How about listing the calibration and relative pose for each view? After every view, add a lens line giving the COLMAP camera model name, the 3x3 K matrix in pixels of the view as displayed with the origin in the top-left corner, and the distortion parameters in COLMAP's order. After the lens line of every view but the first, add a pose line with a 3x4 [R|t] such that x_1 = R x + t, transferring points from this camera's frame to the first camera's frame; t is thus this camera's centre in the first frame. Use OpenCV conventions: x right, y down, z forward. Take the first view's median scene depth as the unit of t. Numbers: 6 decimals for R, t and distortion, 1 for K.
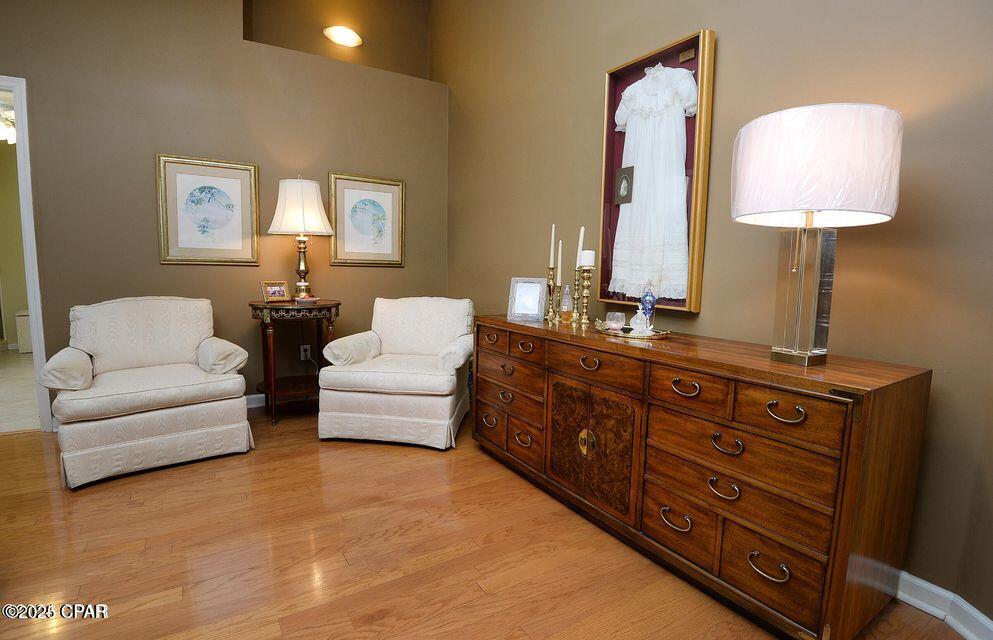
lens RADIAL K [[469.3, 0, 458.6], [0, 469.3, 321.4], [0, 0, 1]] dist [0.000088, -0.000330]
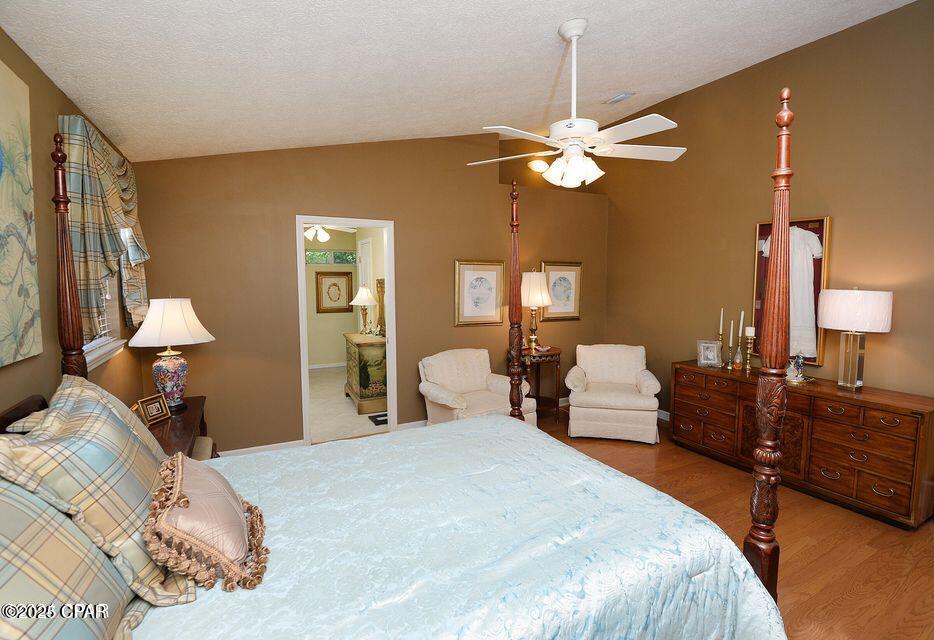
lens RADIAL K [[447.3, 0, 467.0], [0, 447.3, 320.0], [0, 0, 1]] dist [-0.013887, -0.000046]
pose [[0.996346, -0.005883, -0.085205, -0.565835], [0.002723, 0.999306, -0.037156, -0.109194], [0.085364, 0.036788, 0.995670, -0.646615]]
